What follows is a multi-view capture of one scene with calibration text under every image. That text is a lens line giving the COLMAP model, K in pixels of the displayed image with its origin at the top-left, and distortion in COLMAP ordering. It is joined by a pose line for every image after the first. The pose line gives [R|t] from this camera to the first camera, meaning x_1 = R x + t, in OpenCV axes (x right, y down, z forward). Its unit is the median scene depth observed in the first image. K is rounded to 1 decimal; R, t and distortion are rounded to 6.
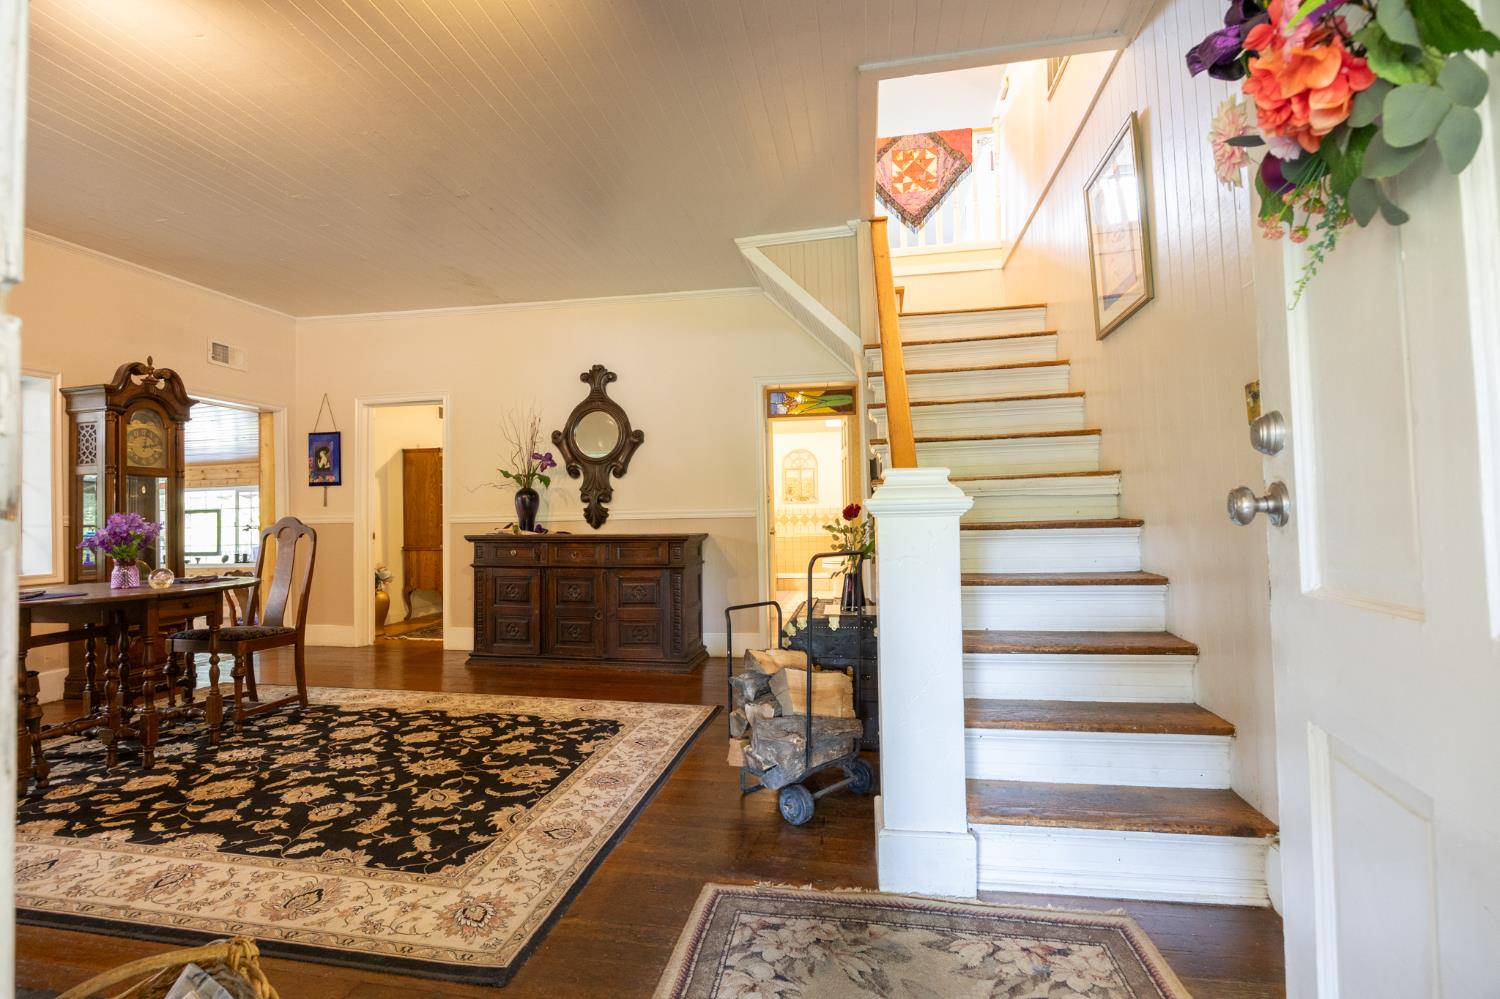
lens RADIAL K [[694.6, 0, 747.2], [0, 694.6, 496.0], [0, 0, 1]] dist [-0.018047, 0.002274]
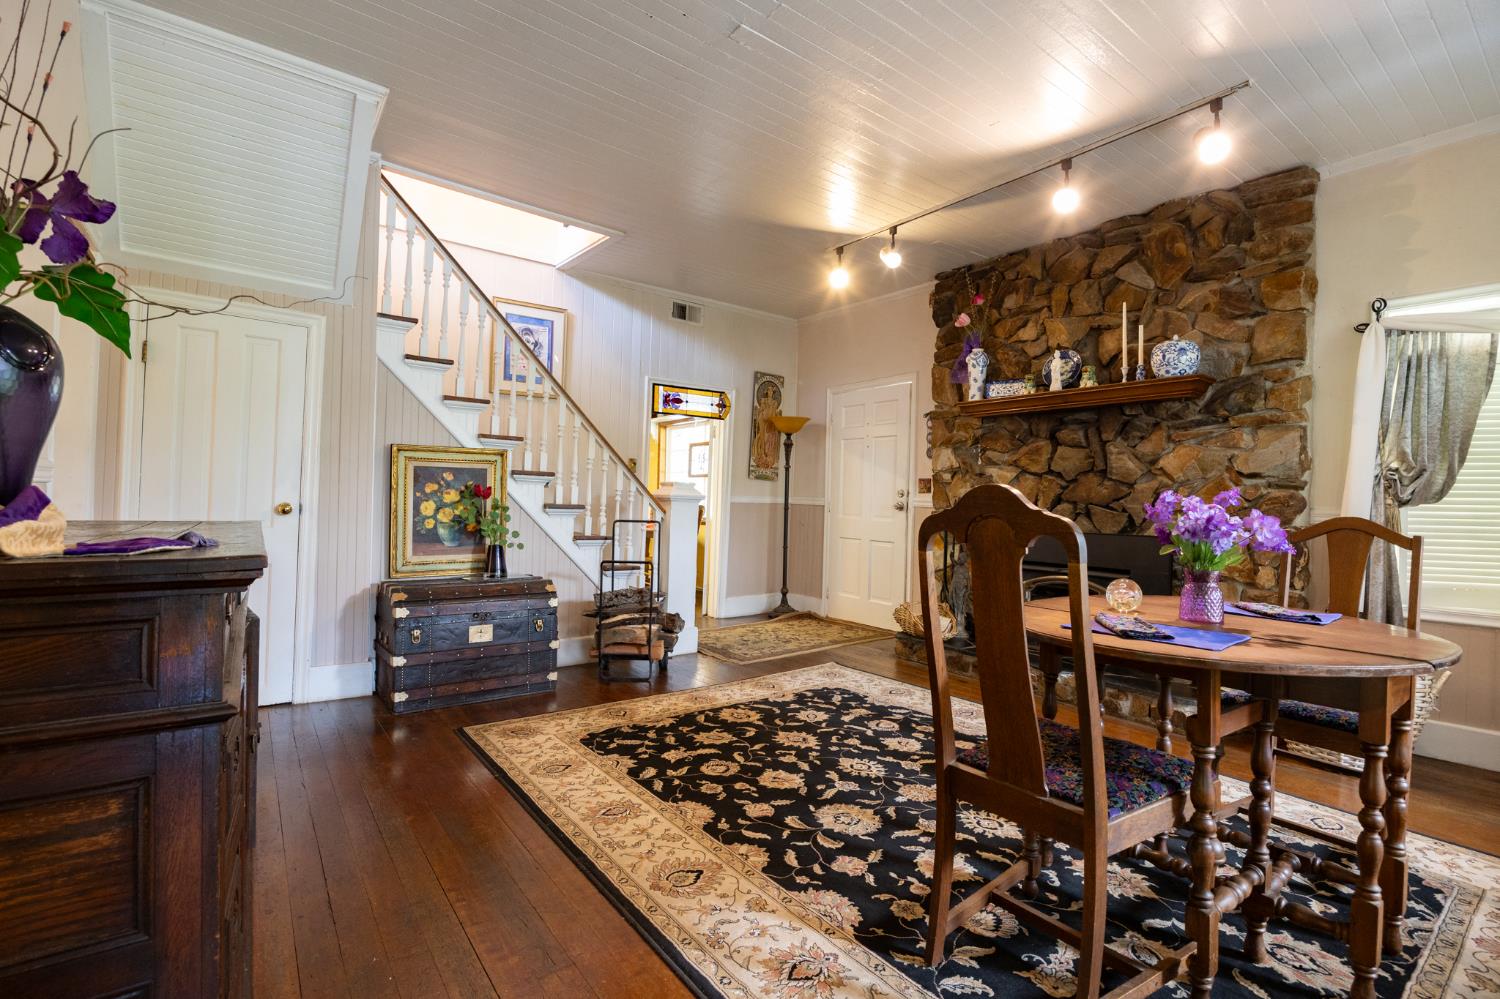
lens RADIAL K [[694.6, 0, 747.2], [0, 694.6, 498.0], [0, 0, 1]] dist [-0.018047, 0.002274]
pose [[-0.732687, 0.002591, 0.680561, -1.067731], [-0.037178, 0.998347, -0.043827, 0.073798], [-0.679550, -0.057413, -0.731380, 1.762225]]
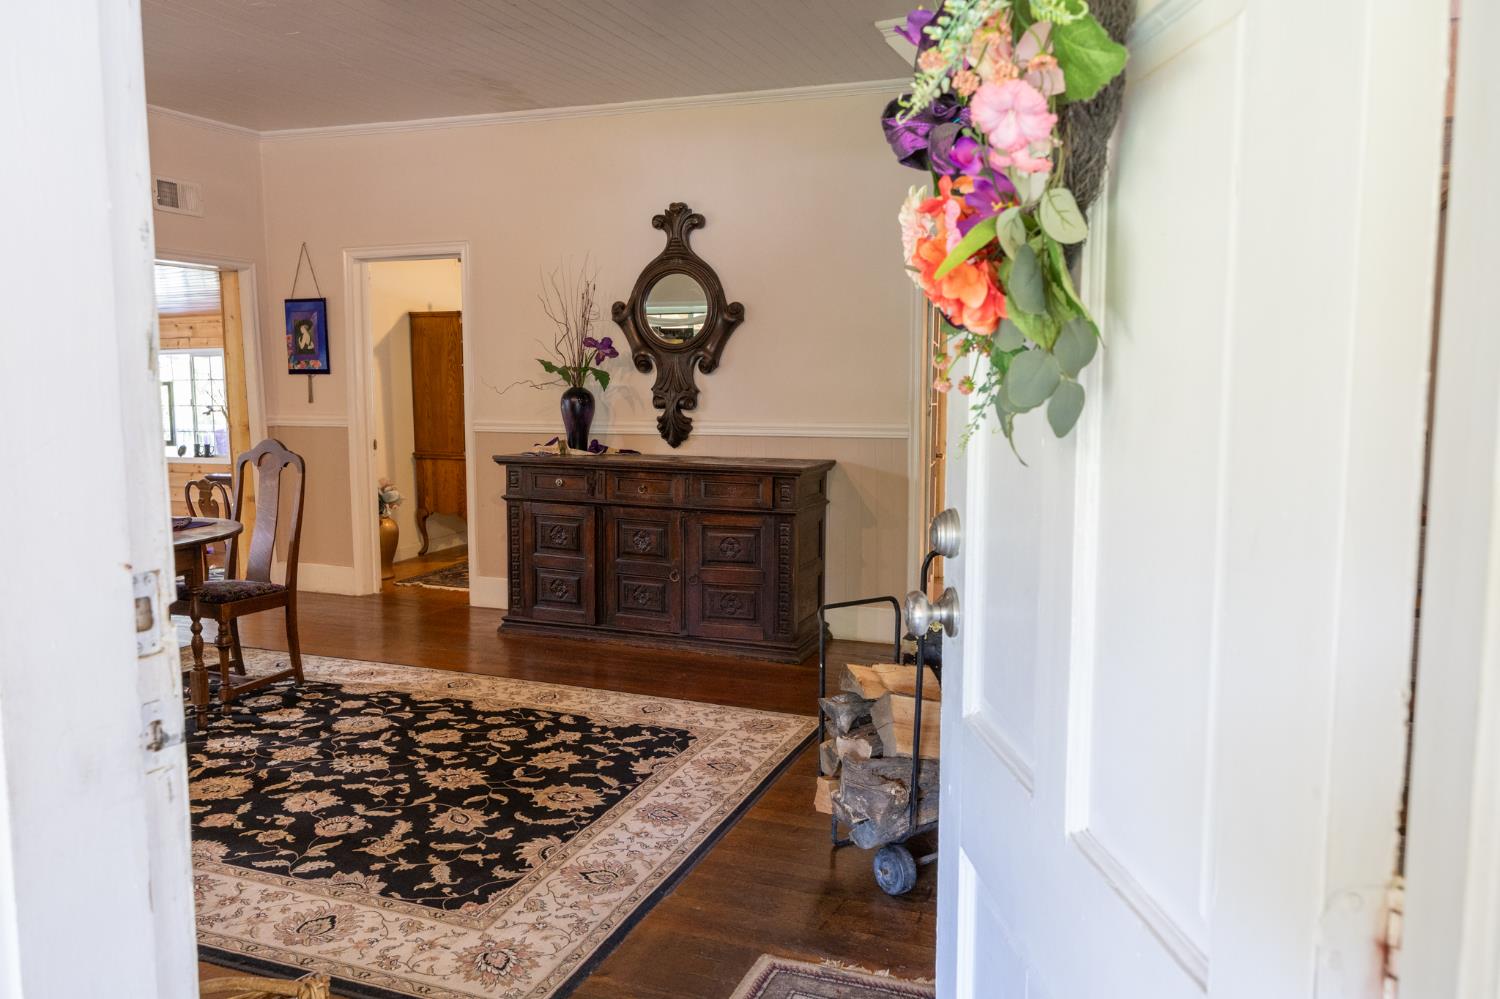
lens RADIAL K [[1134.3, 0, 735.9], [0, 1134.3, 504.0], [0, 0, 1]] dist [0.000436, -0.004760]
pose [[0.982301, 0.037100, -0.183597, 0.091612], [-0.009831, 0.989049, 0.147259, -0.114236], [0.187050, -0.142848, 0.971909, -0.165075]]
